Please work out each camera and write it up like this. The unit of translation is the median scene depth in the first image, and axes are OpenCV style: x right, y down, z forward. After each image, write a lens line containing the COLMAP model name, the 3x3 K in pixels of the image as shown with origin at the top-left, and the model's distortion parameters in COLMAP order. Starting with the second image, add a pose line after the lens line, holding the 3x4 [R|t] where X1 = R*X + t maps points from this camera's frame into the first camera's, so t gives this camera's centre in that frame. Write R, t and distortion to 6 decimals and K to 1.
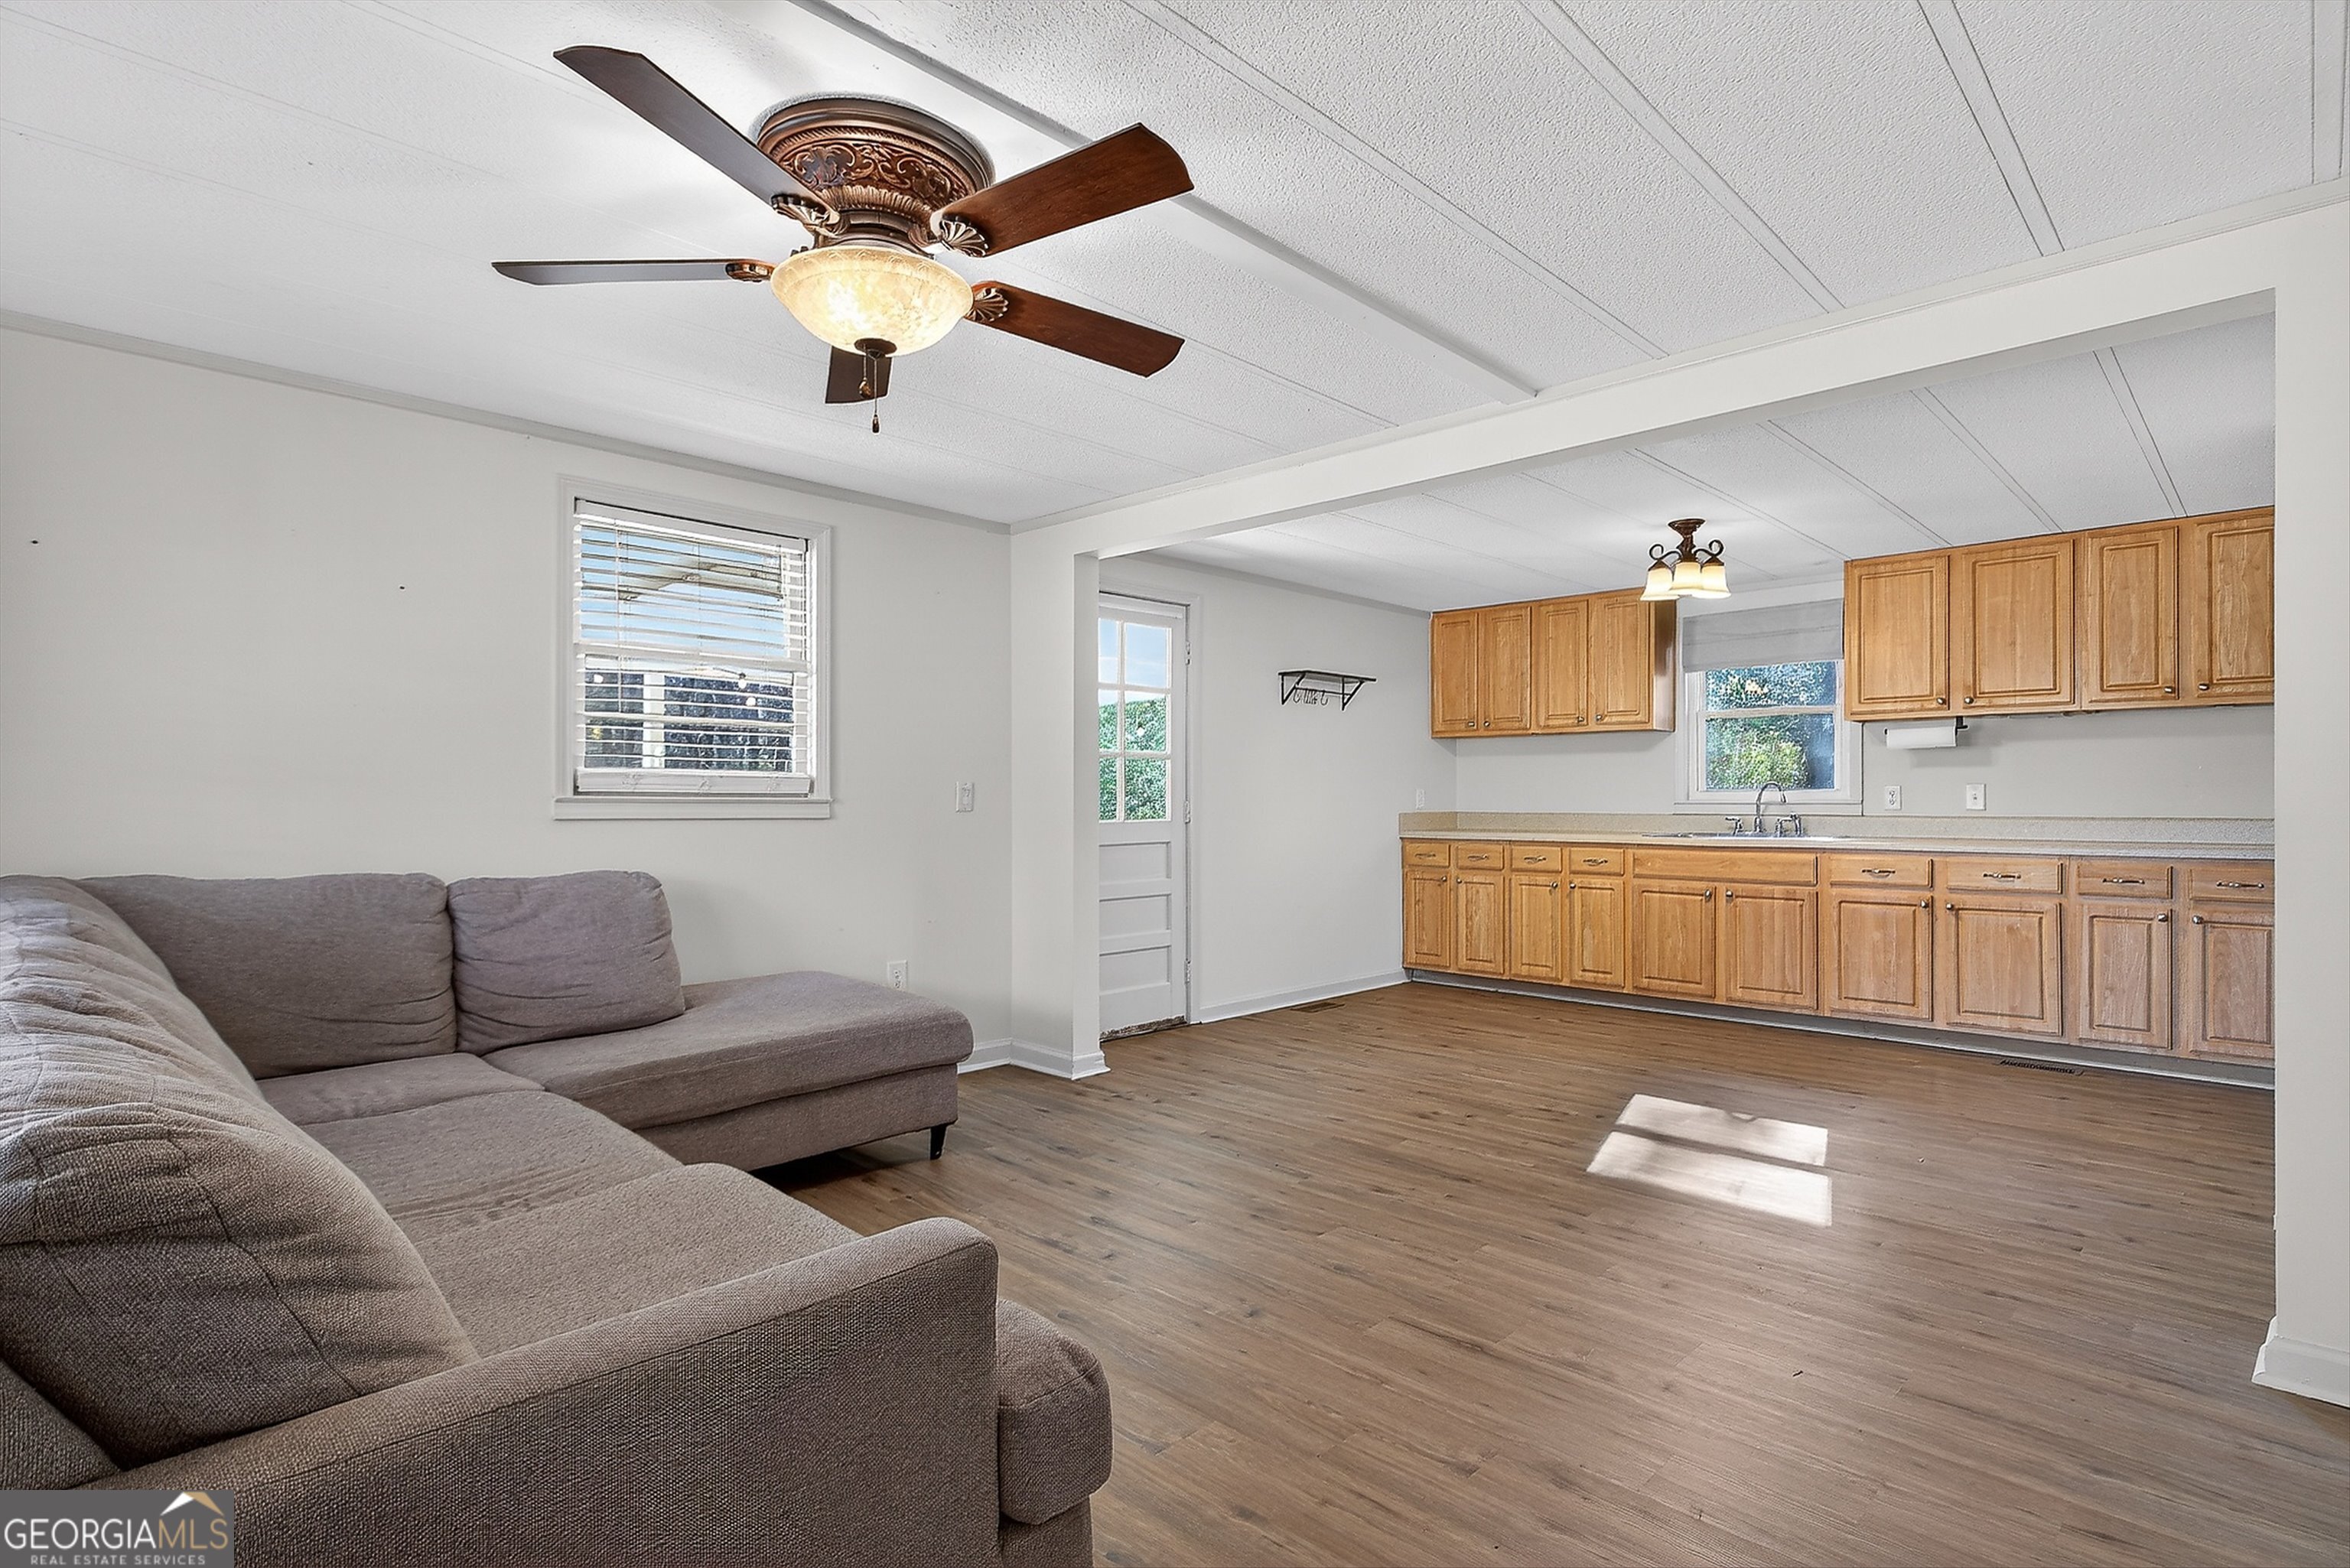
lens RADIAL K [[1167.5, 0, 1193.9], [0, 1167.5, 793.6], [0, 0, 1]] dist [-0.002959, -0.000453]
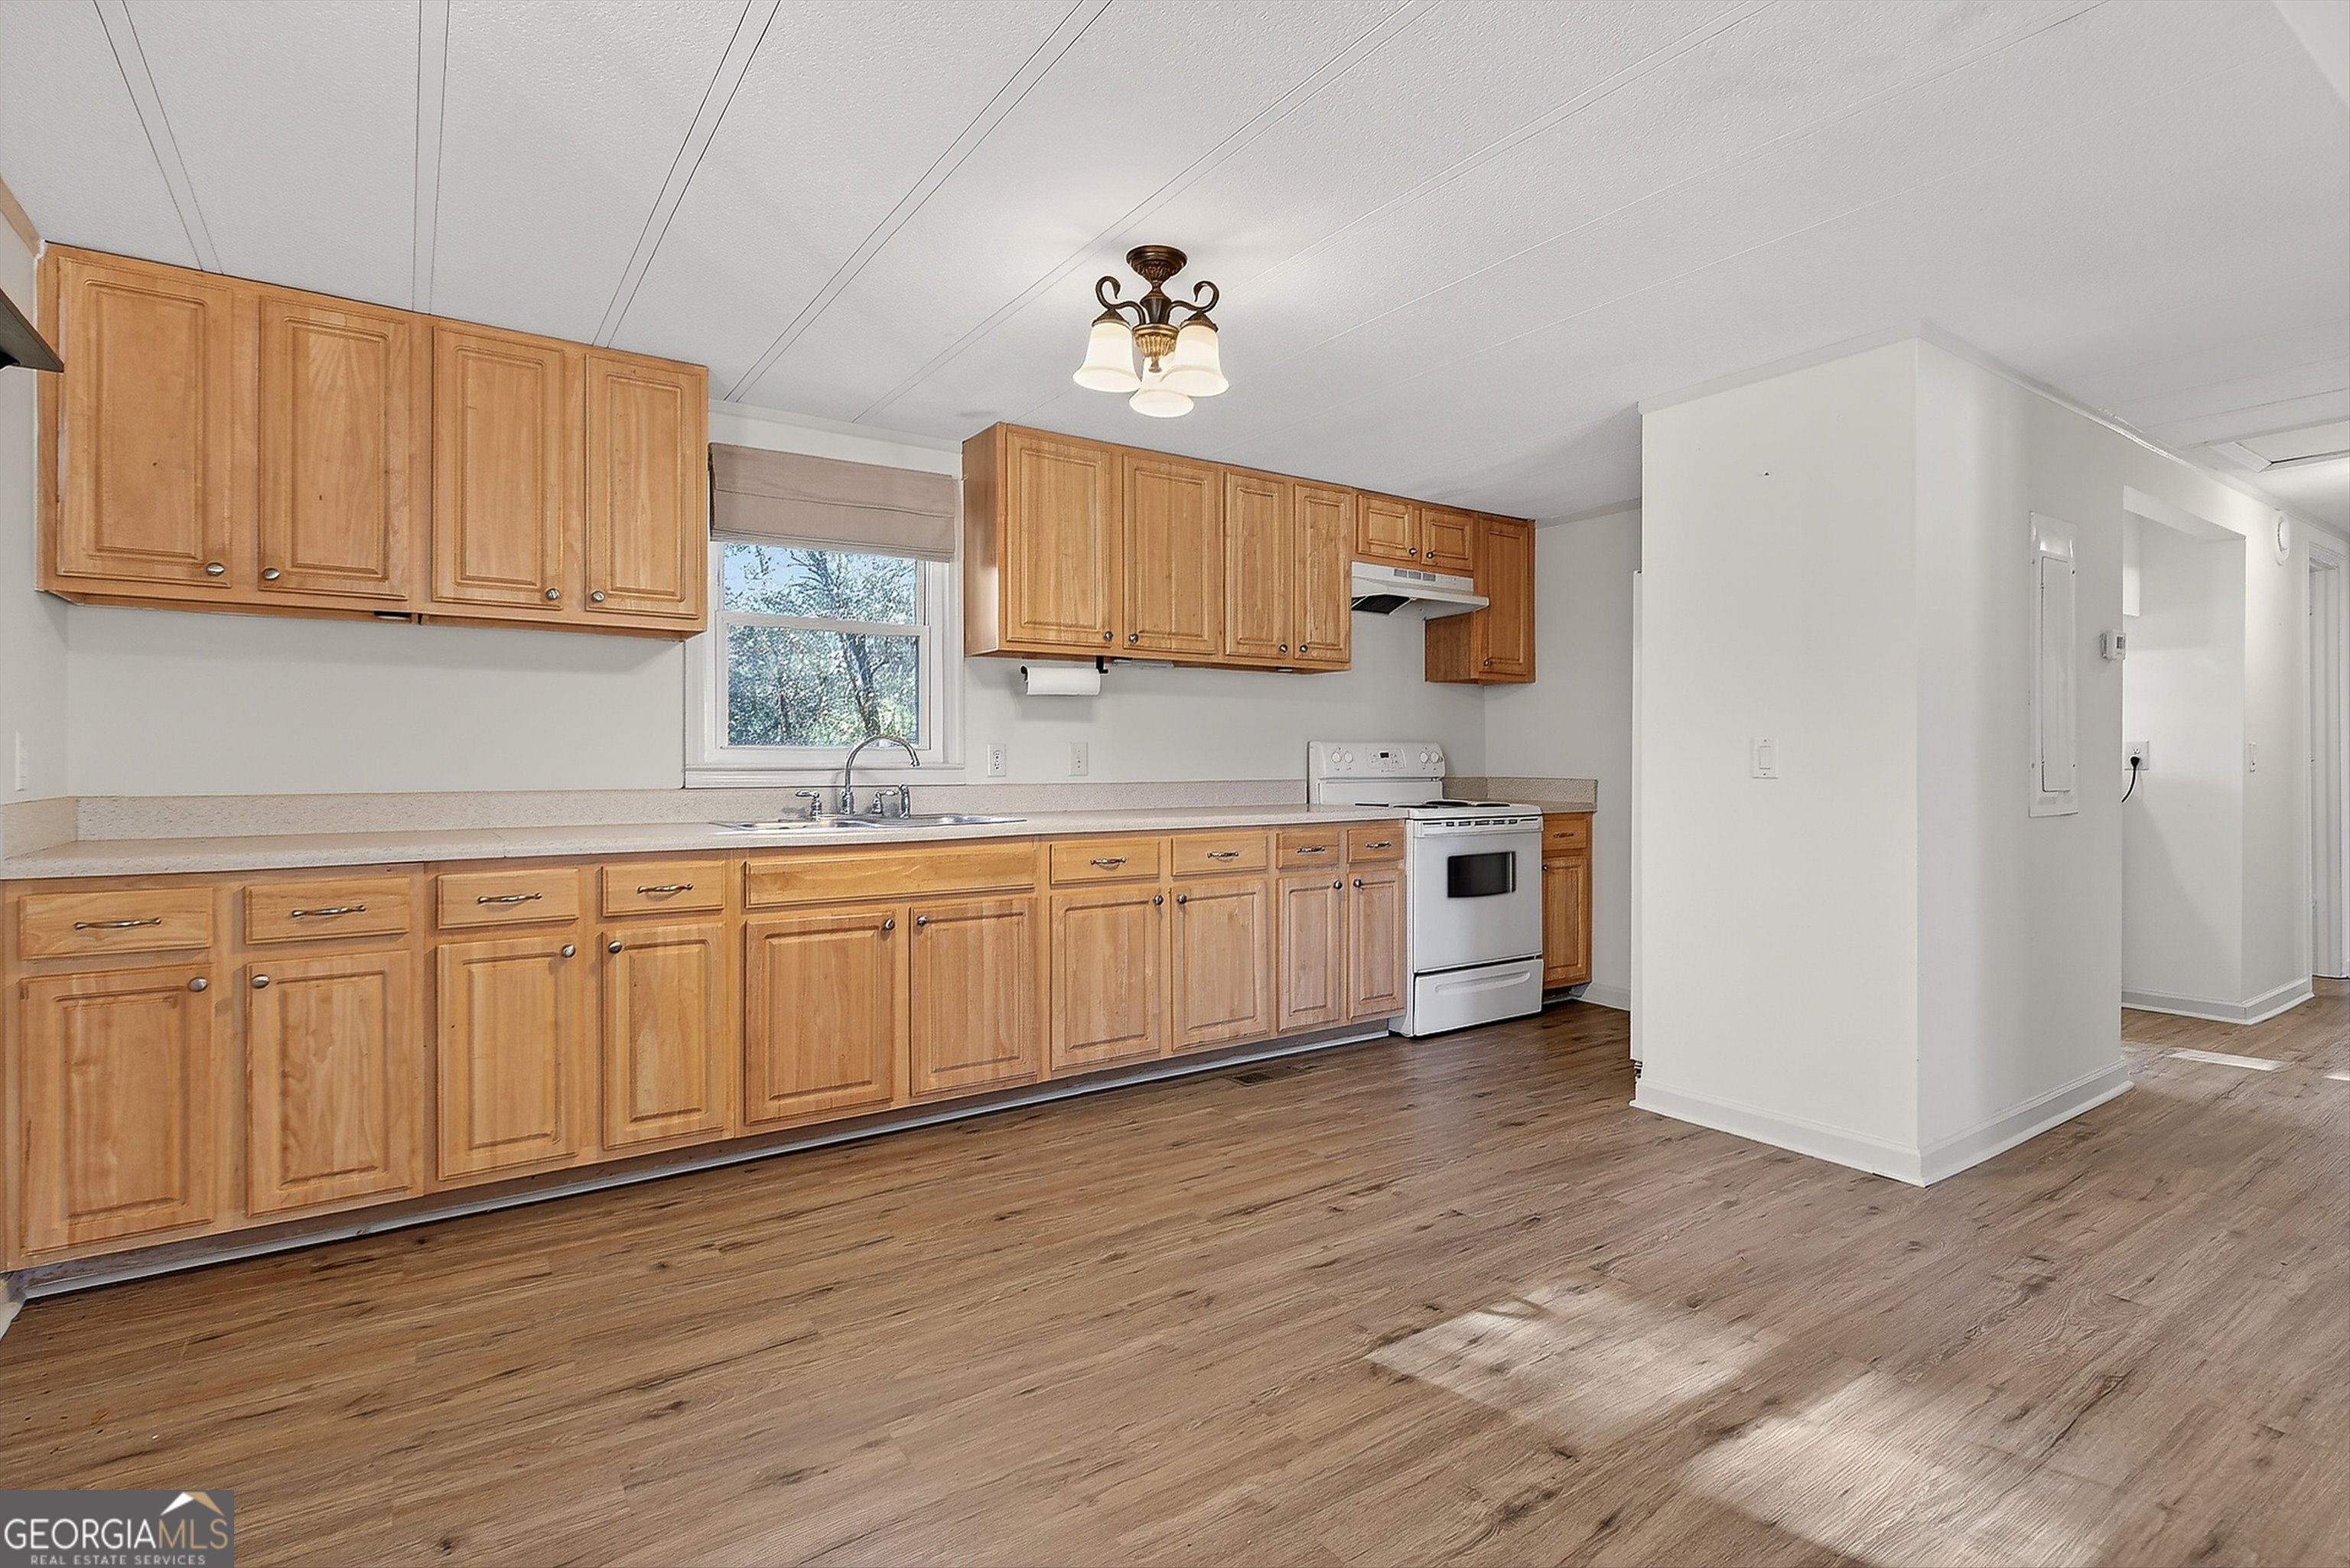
lens RADIAL K [[1127.4, 0, 1180.7], [0, 1127.4, 763.5], [0, 0, 1]] dist [-0.002496, -0.000123]
pose [[0.193825, -0.003045, 0.981031, -0.088442], [-0.004054, 0.999984, 0.003904, 0.003001], [-0.981028, -0.004734, 0.193810, 0.808794]]
